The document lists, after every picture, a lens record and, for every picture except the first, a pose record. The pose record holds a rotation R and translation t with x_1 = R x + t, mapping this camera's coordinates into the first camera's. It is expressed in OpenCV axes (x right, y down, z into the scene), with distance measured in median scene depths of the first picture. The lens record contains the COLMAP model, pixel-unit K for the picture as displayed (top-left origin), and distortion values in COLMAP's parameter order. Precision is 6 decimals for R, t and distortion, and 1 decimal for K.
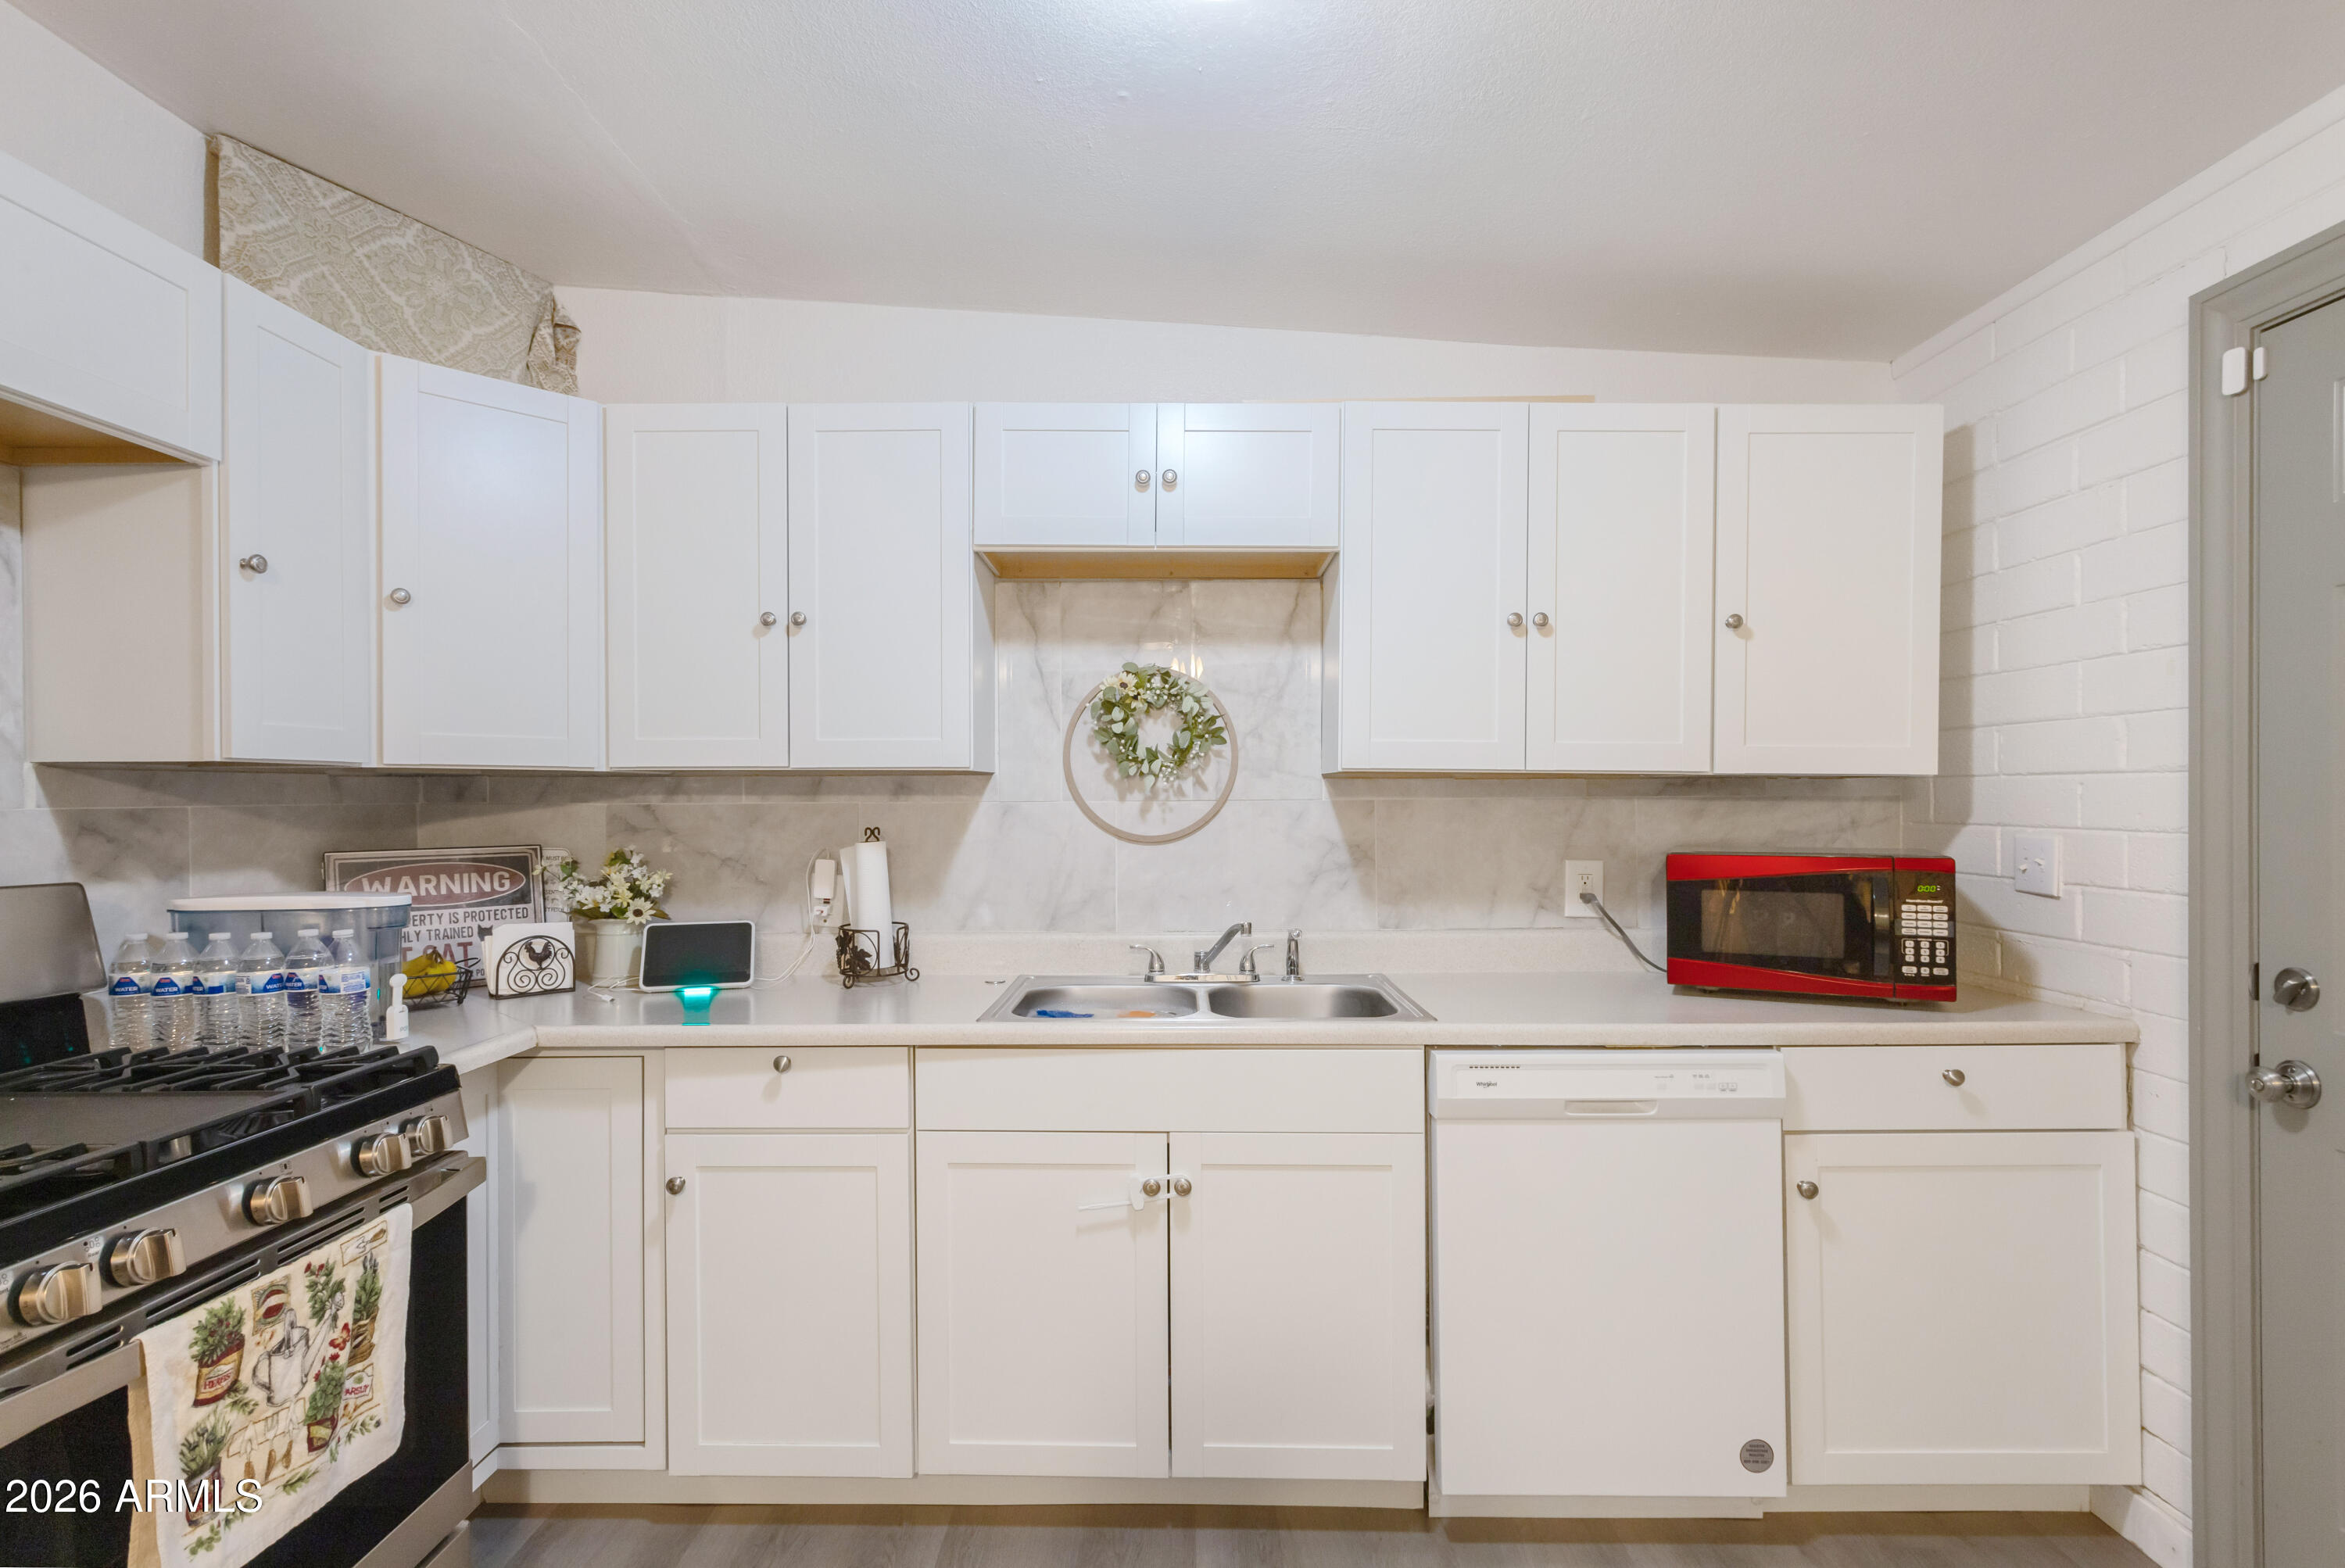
lens RADIAL K [[1147.6, 0, 1176.4], [0, 1147.6, 807.2], [0, 0, 1]] dist [0.005344, 0.002065]
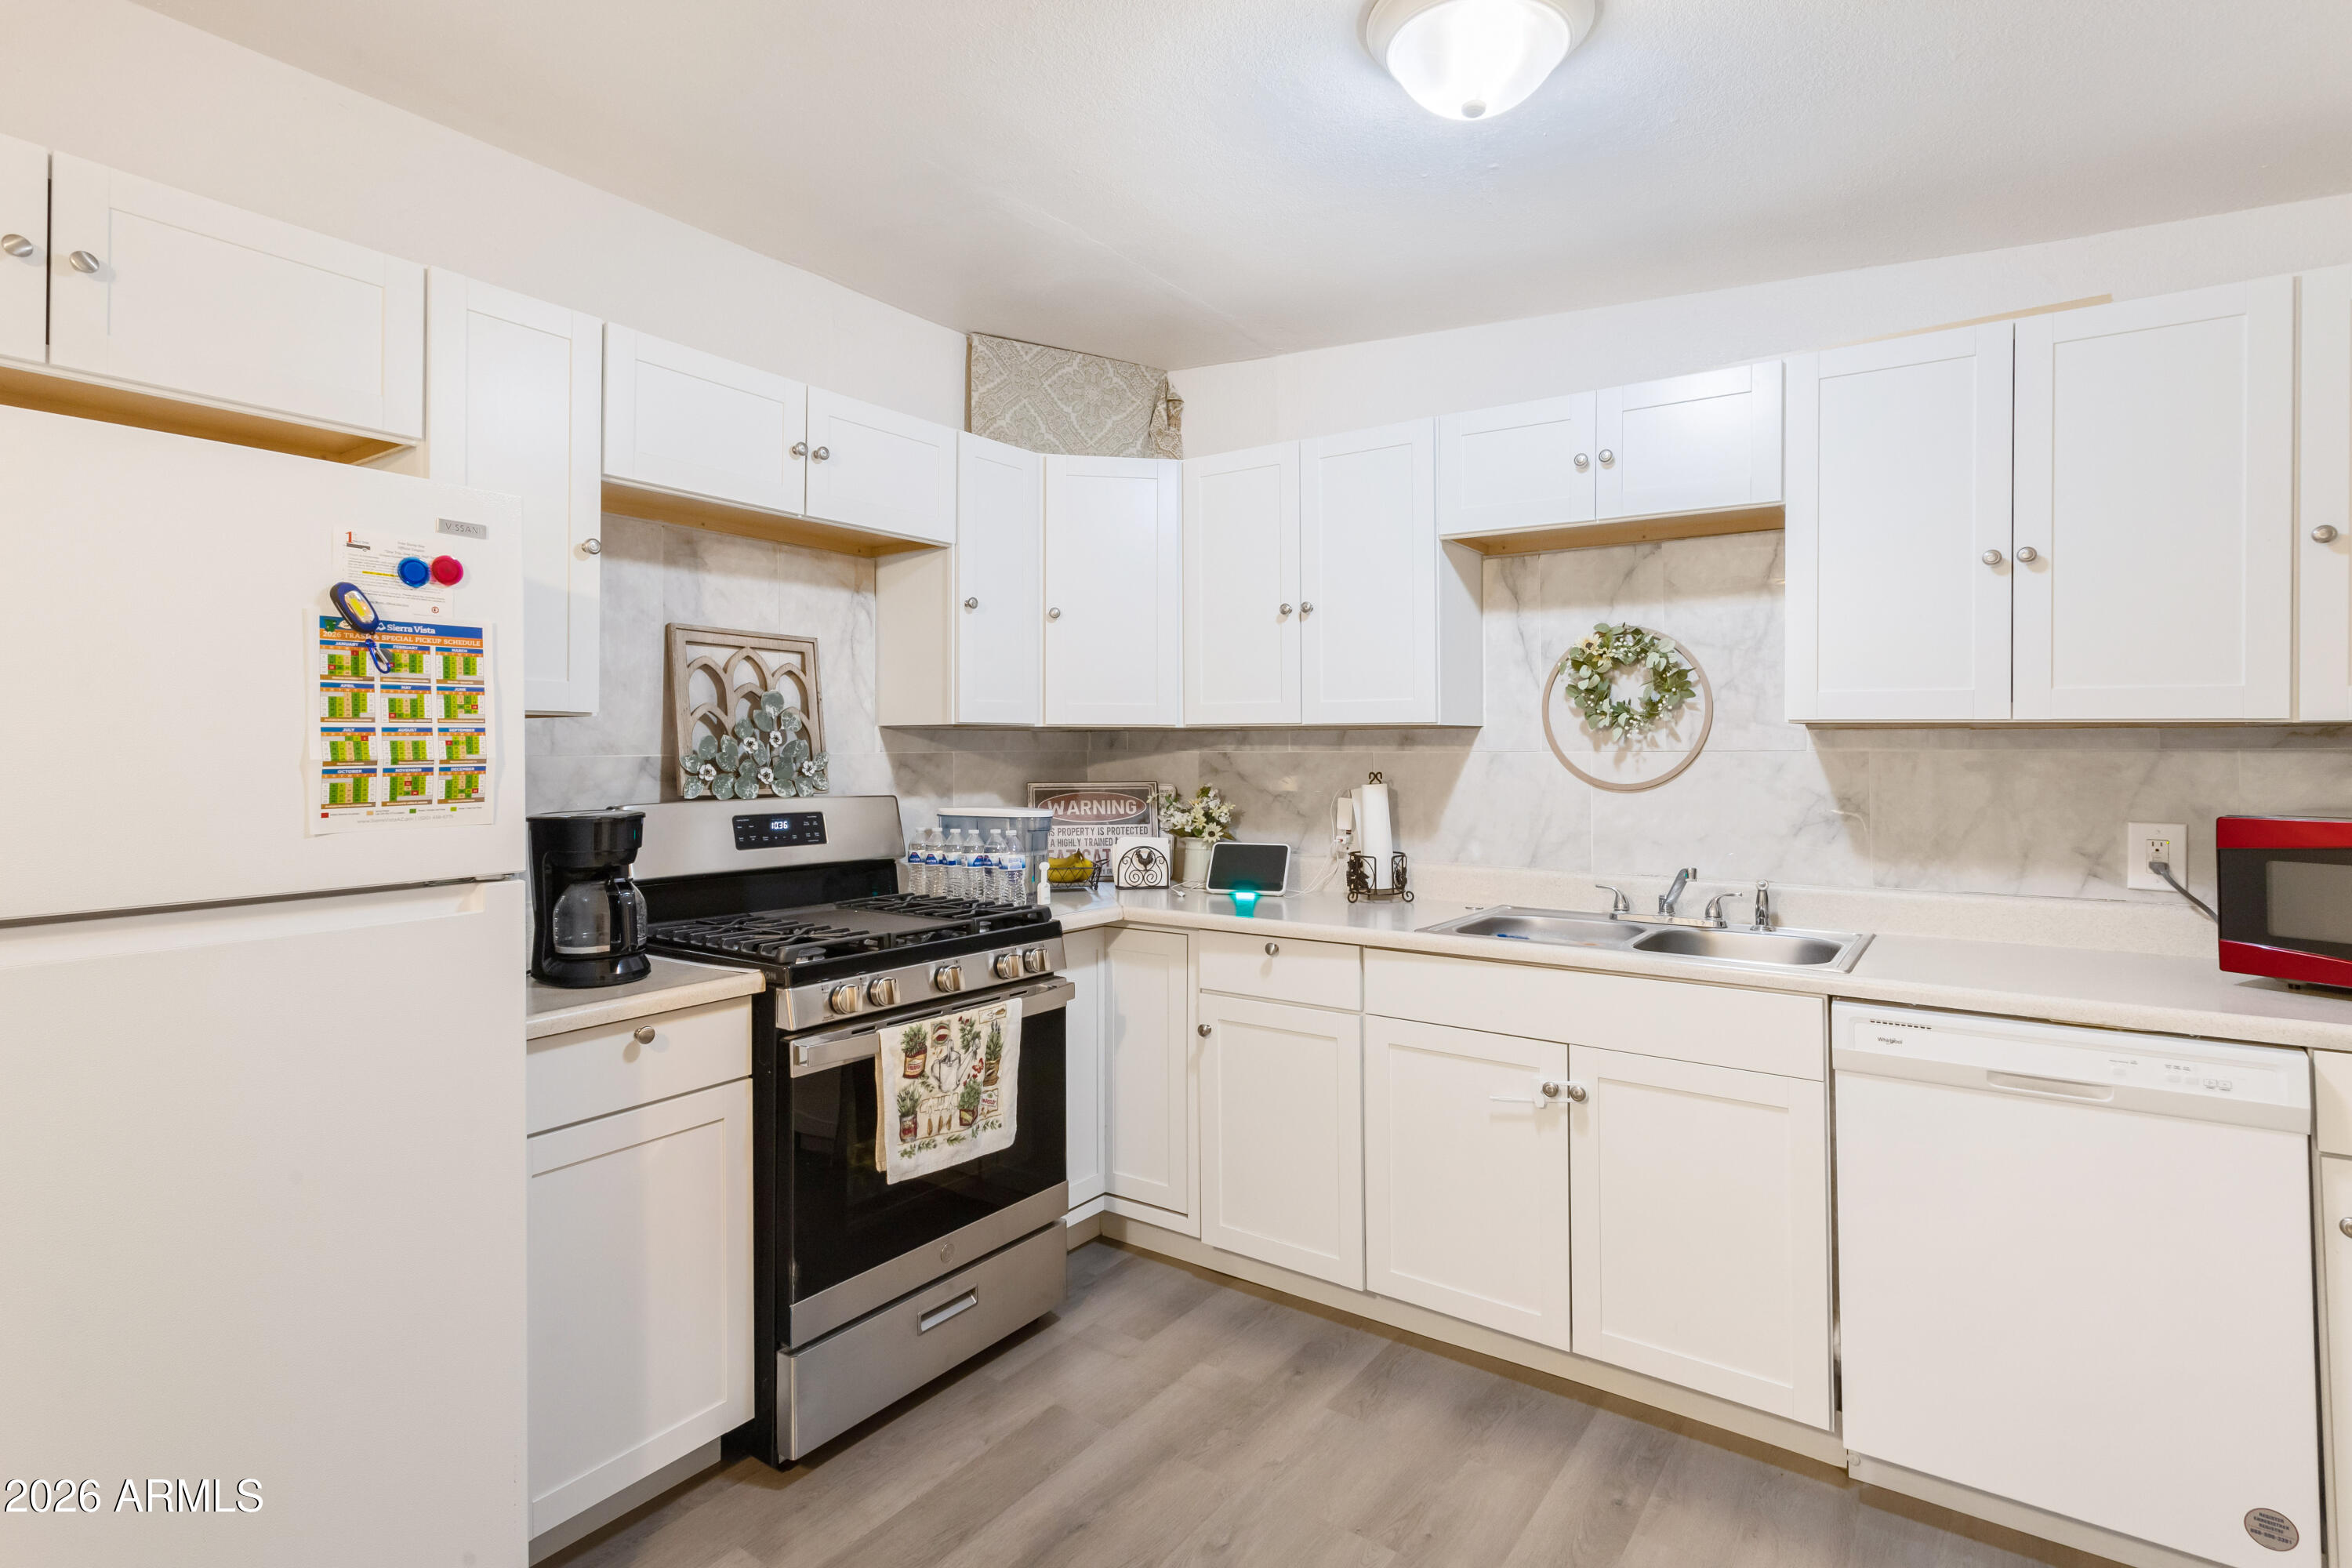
lens RADIAL K [[1168.7, 0, 1175.6], [0, 1168.7, 748.2], [0, 0, 1]] dist [0.001394, 0.001177]
pose [[0.823429, 0.003129, -0.567411, 0.276626], [-0.007433, 0.999958, -0.005273, 0.000410], [0.567371, 0.008560, 0.823418, -0.143733]]
